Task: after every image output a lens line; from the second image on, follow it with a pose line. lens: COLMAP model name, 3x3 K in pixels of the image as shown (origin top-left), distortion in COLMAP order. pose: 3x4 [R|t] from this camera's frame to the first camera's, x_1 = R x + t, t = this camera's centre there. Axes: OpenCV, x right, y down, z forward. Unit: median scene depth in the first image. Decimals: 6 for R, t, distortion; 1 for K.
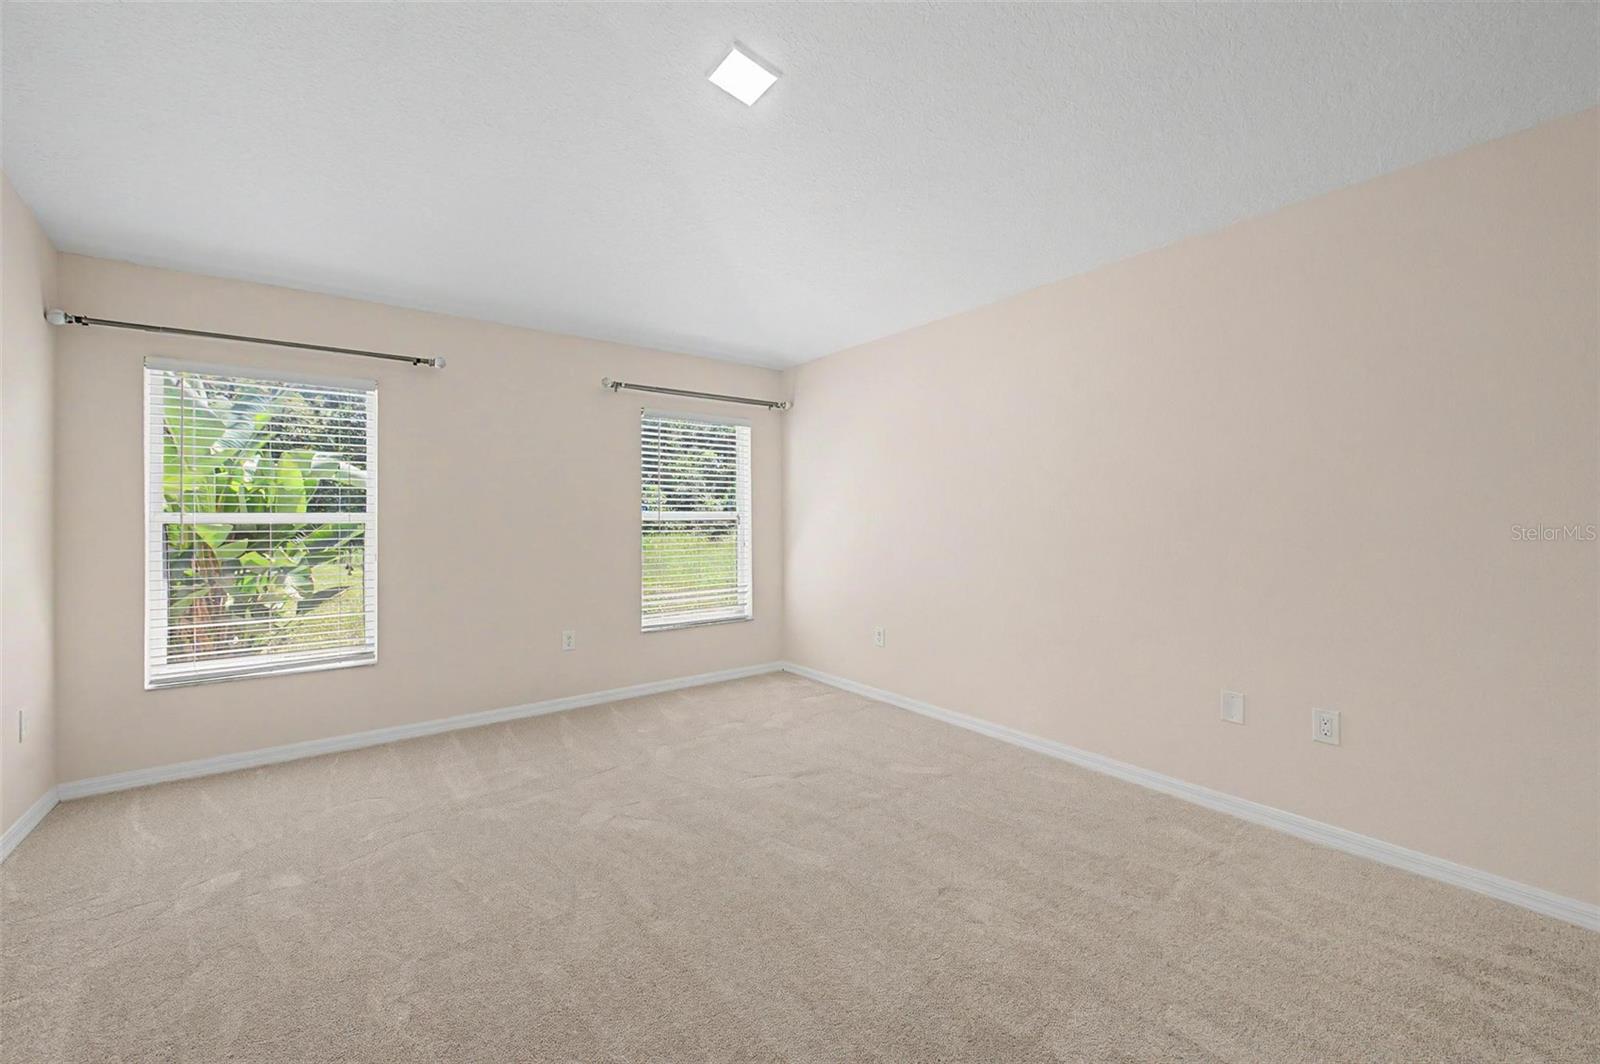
lens RADIAL K [[632.1, 0, 807.4], [0, 632.1, 519.5], [0, 0, 1]] dist [0.001233, -0.002739]
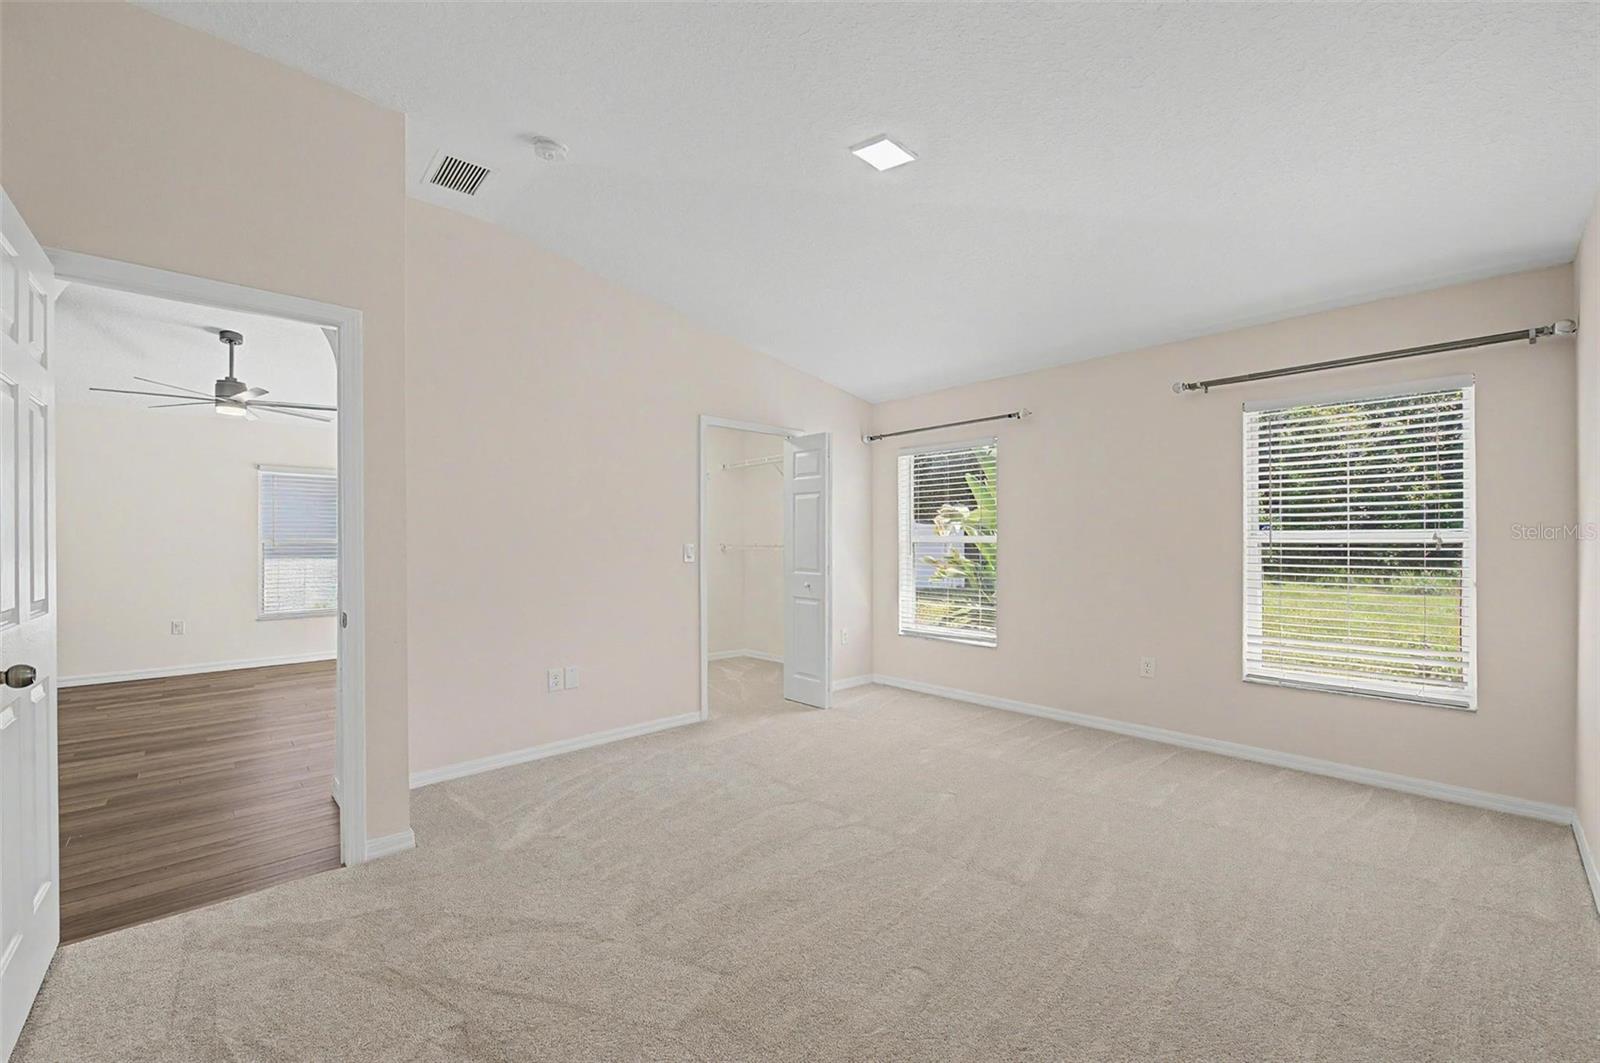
lens RADIAL K [[632.1, 0, 807.6], [0, 632.1, 539.5], [0, 0, 1]] dist [0.001233, -0.002739]
pose [[0.103150, 0.002605, -0.994662, 0.430419], [0.001506, 0.999995, 0.002775, -0.005206], [0.994665, -0.001784, 0.103146, 0.316482]]
